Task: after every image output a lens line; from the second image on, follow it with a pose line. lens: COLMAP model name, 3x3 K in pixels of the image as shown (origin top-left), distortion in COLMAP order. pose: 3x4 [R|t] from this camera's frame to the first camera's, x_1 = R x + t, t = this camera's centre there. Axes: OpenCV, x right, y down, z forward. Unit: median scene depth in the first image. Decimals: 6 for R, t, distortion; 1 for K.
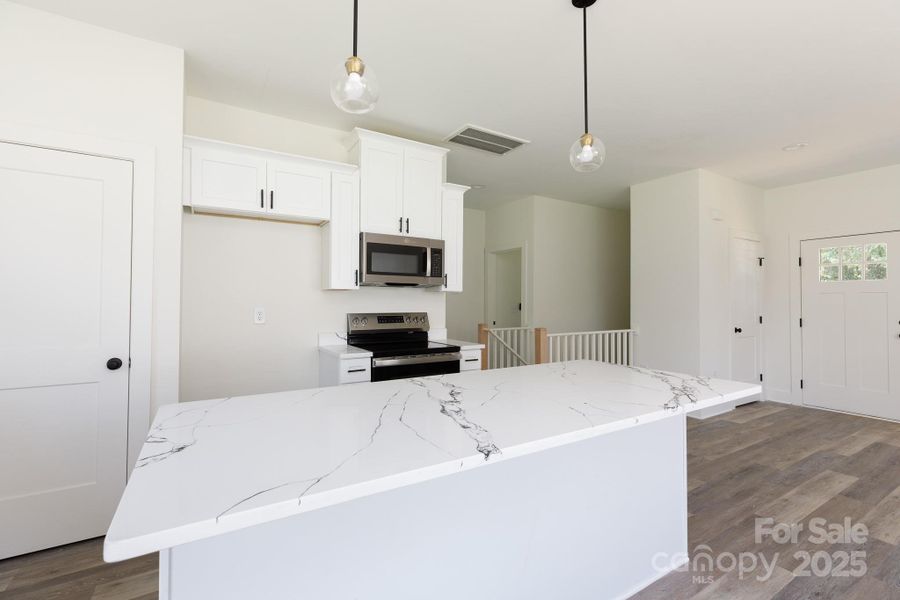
lens RADIAL K [[403.4, 0, 451.8], [0, 403.4, 296.5], [0, 0, 1]] dist [0.001036, -0.000422]
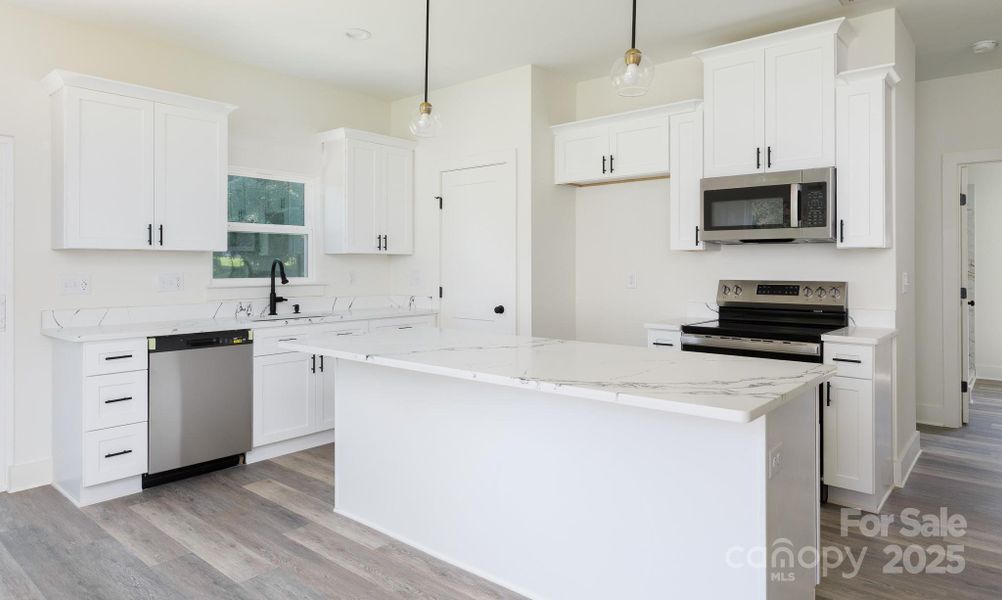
lens RADIAL K [[607.6, 0, 484.6], [0, 607.6, 264.2], [0, 0, 1]] dist [0.001090, -0.000542]
pose [[0.295420, -0.003273, -0.955362, 0.806248], [0.017367, 0.999847, 0.001945, 0.001414], [0.955210, -0.017167, 0.295431, 0.216319]]
